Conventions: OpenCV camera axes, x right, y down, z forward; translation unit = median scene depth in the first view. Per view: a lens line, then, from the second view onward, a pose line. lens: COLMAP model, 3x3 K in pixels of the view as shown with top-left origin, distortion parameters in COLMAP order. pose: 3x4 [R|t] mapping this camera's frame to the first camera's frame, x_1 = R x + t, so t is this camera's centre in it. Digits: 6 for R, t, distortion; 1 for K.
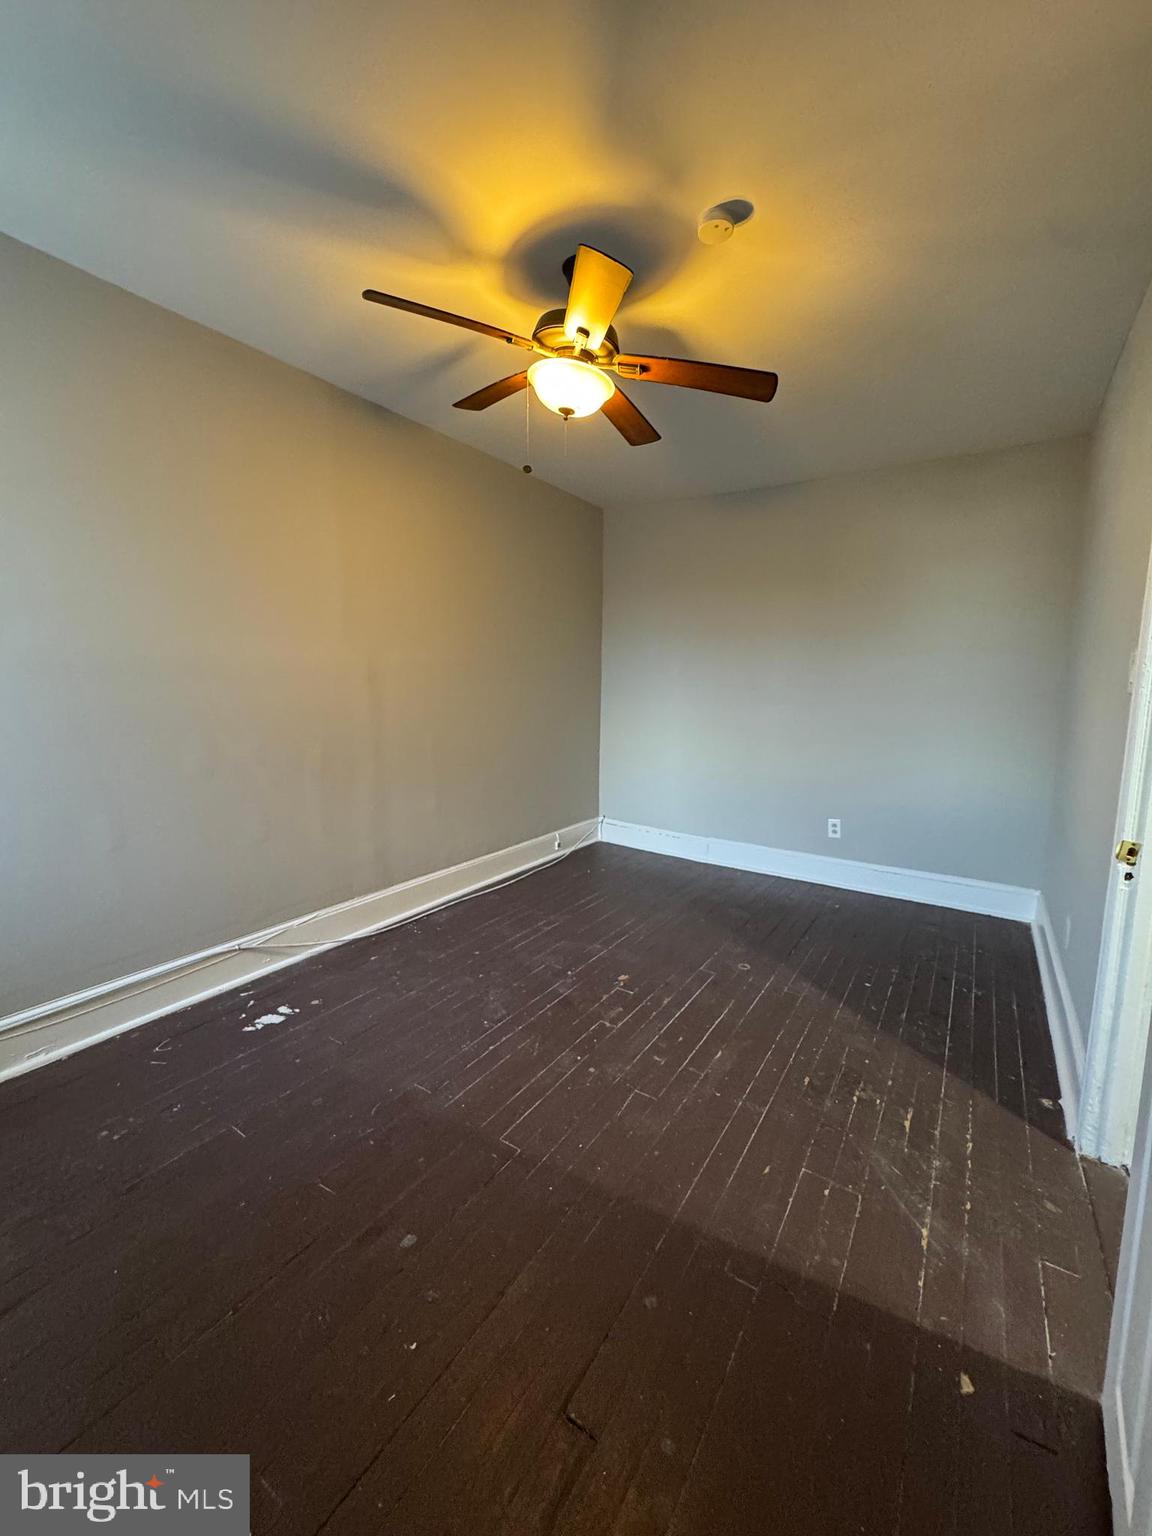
lens RADIAL K [[611.7, 0, 573.8], [0, 611.7, 769.3], [0, 0, 1]] dist [-0.002289, 0.000538]
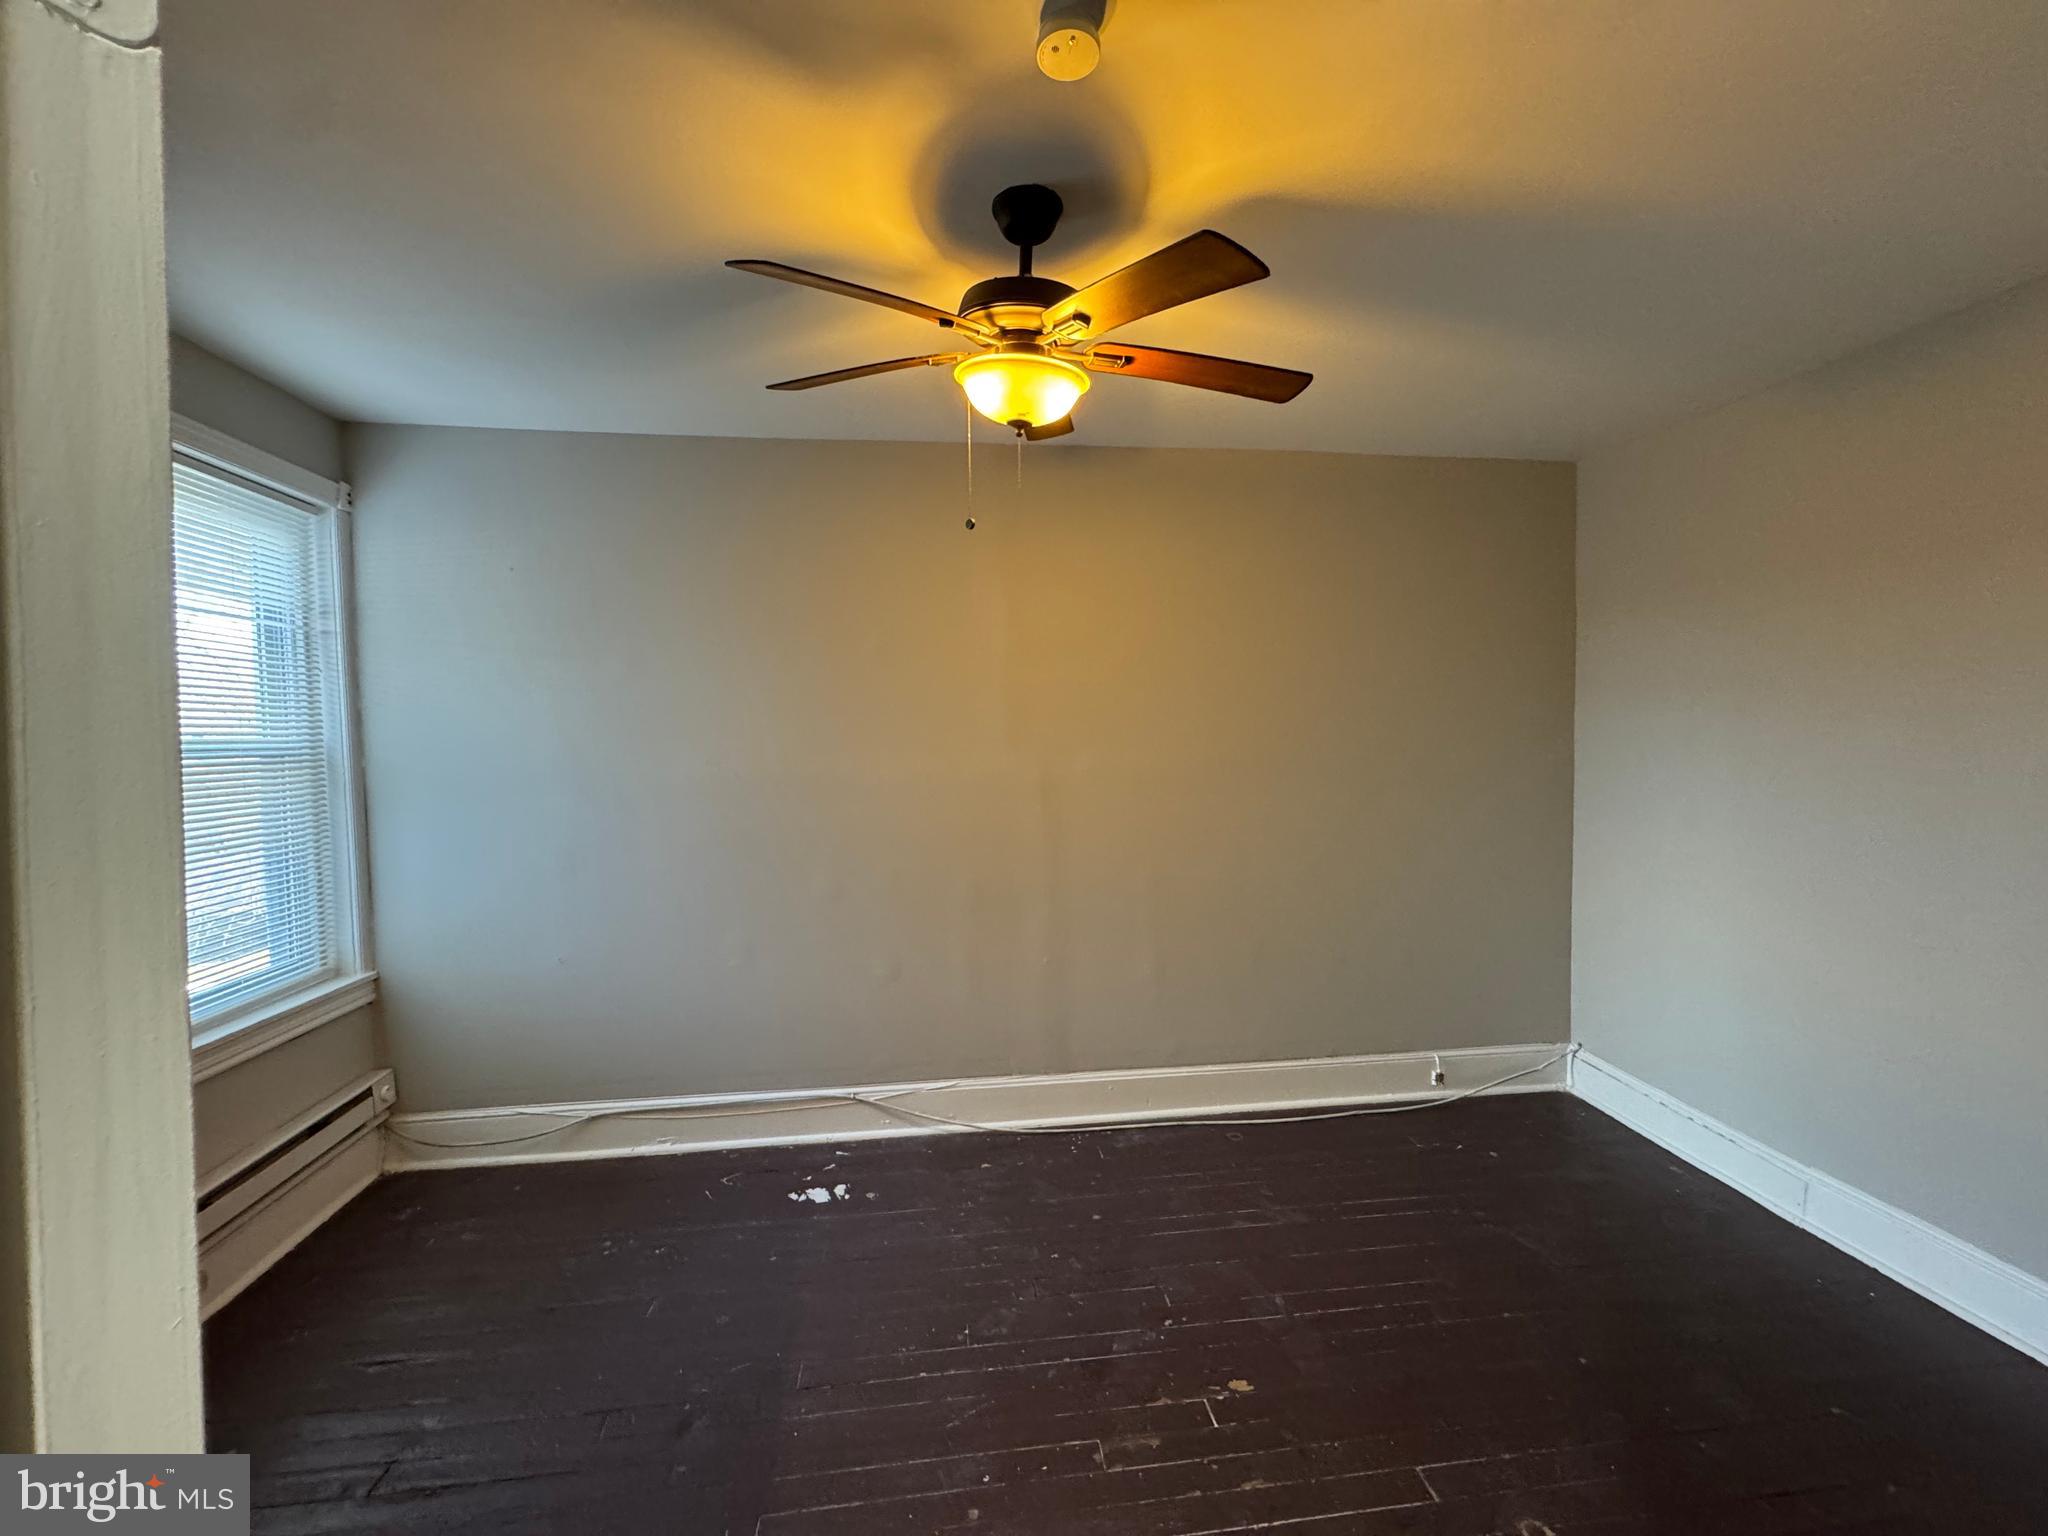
lens RADIAL K [[815.7, 0, 1021.7], [0, 815.7, 769.6], [0, 0, 1]] dist [-0.002289, 0.000538]
pose [[0.646445, 0.007254, -0.762926, 0.530437], [-0.087995, 0.993991, -0.065110, -0.130030], [0.757869, 0.109223, 0.643199, 0.389676]]
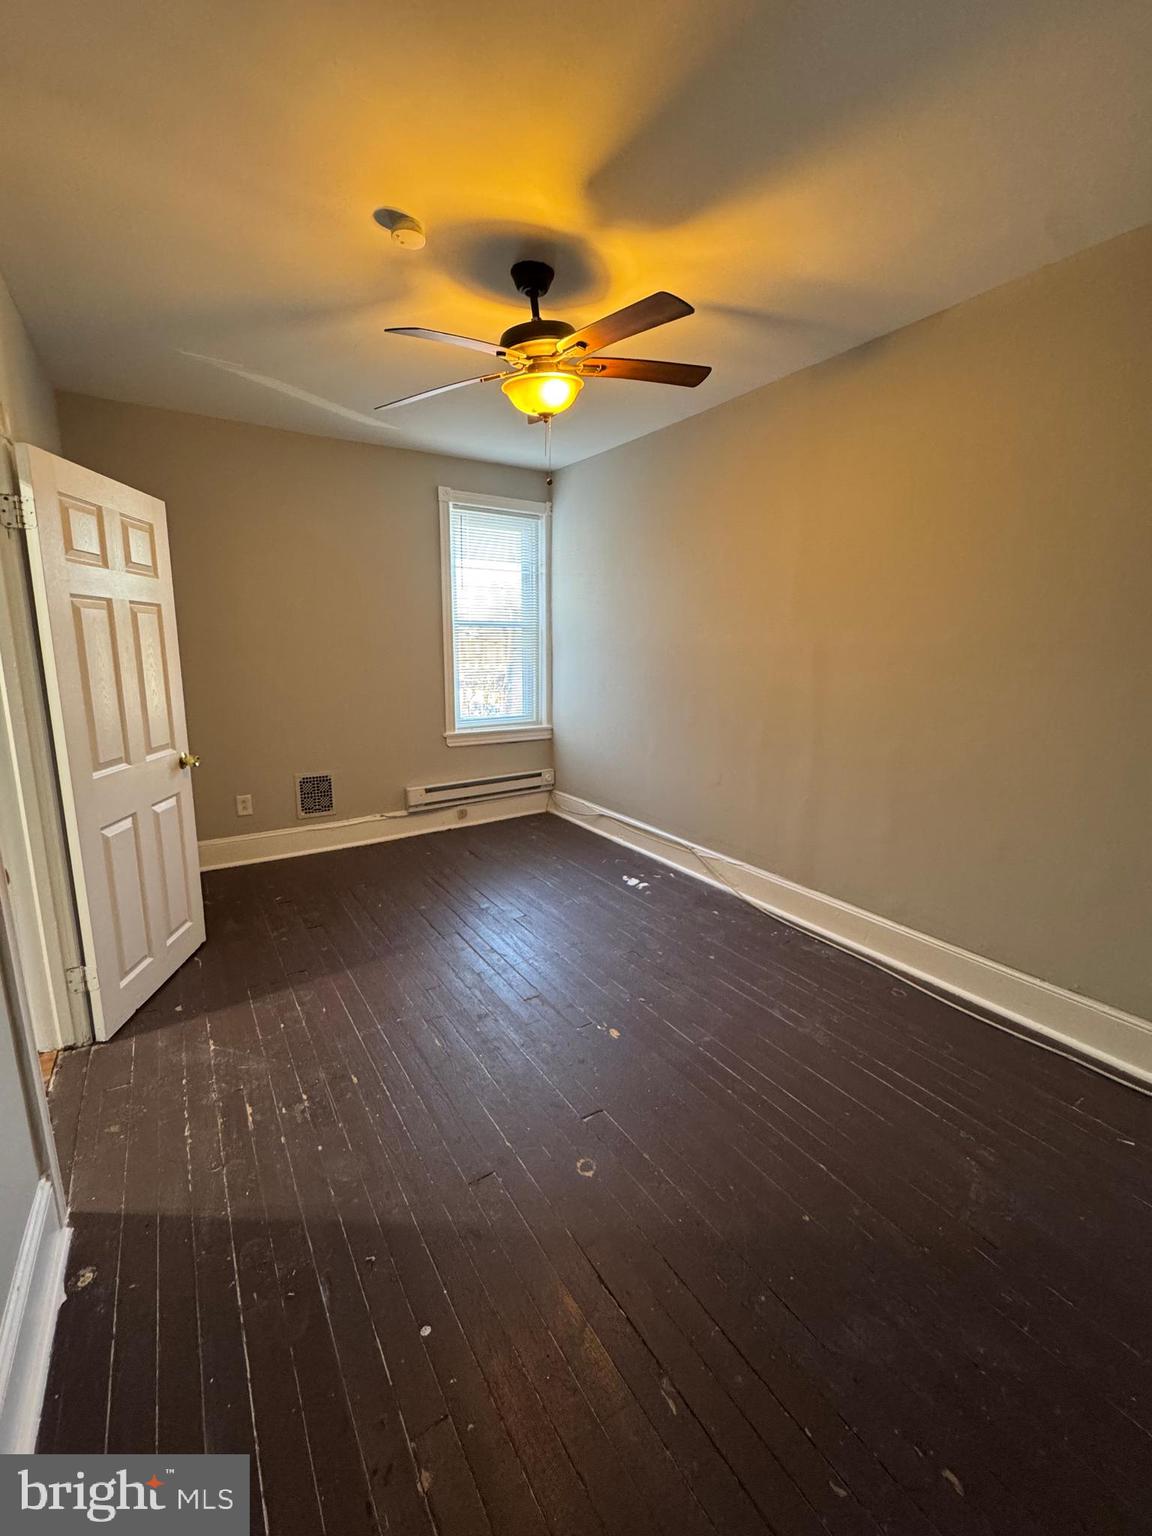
lens RADIAL K [[611.7, 0, 576.0], [0, 611.7, 766.2], [0, 0, 1]] dist [-0.002289, 0.000538]
pose [[-0.388878, 0.170856, -0.905308, 0.849843], [-0.146110, 0.958779, 0.243710, -0.210036], [0.909629, 0.227048, -0.347885, 1.264629]]
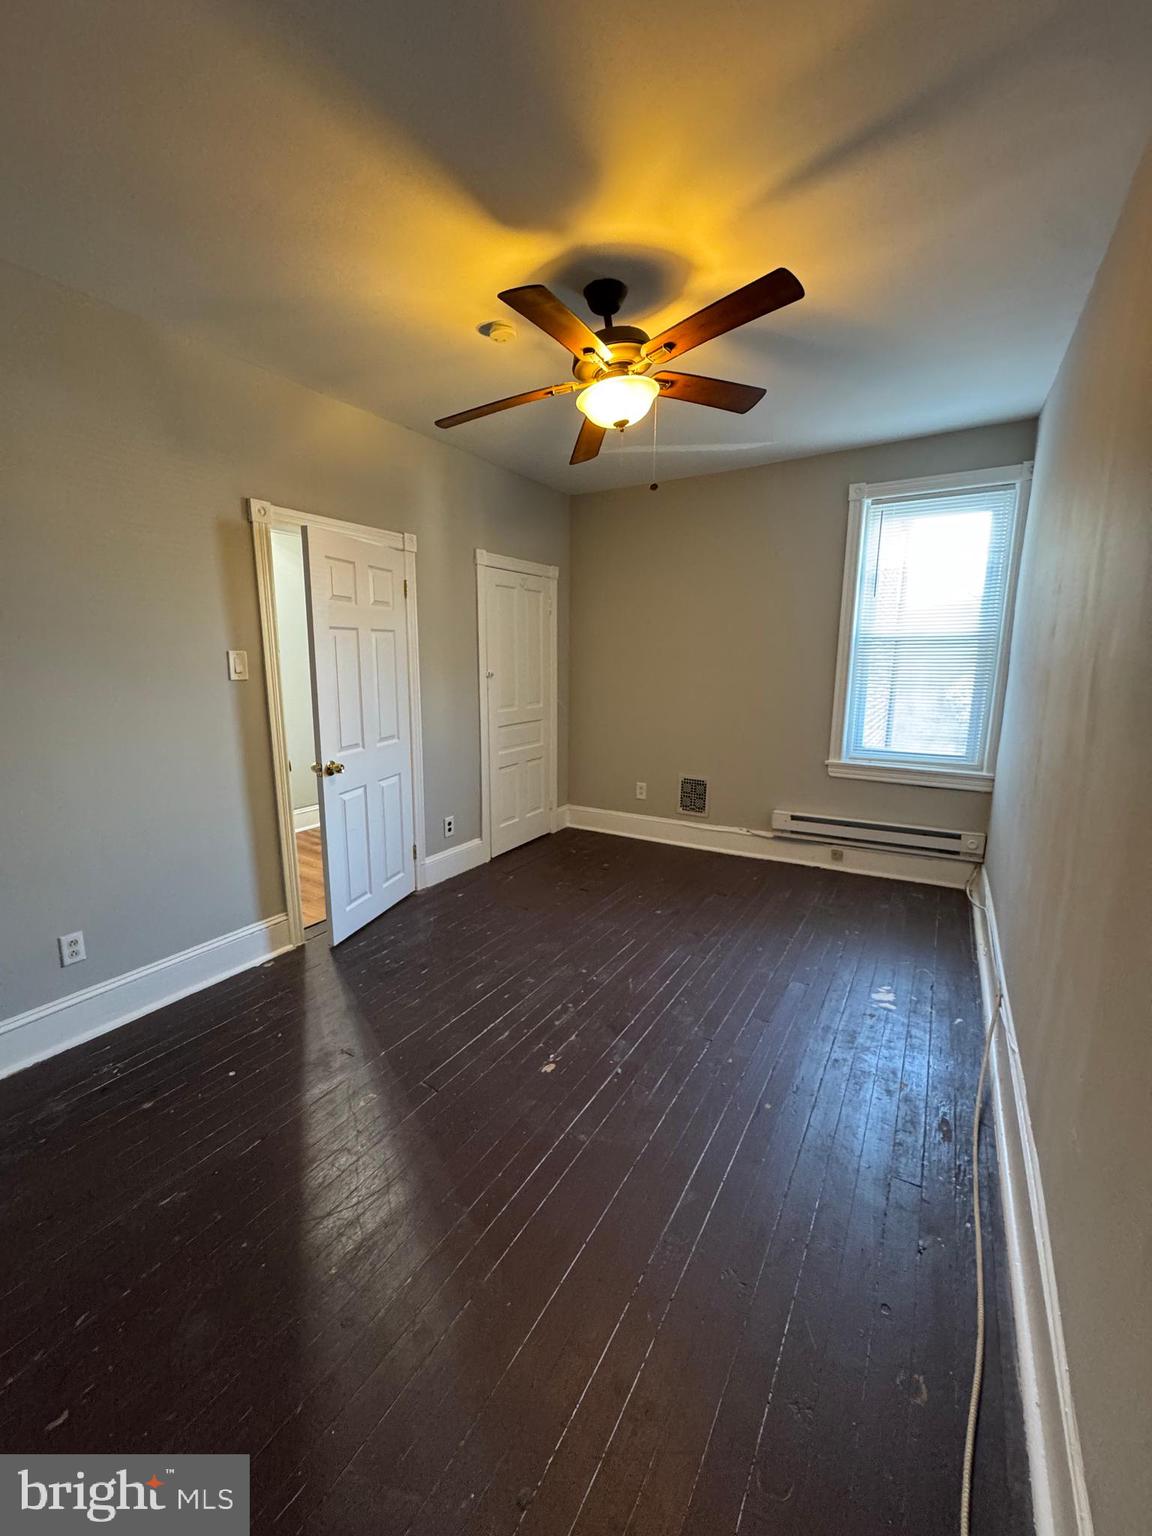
lens RADIAL K [[611.7, 0, 580.4], [0, 611.7, 765.4], [0, 0, 1]] dist [-0.002289, 0.000538]
pose [[-0.998592, -0.001916, -0.053008, 0.089899], [-0.018497, 0.949197, 0.314138, -0.288797], [0.049713, 0.314677, -0.947896, 1.762793]]
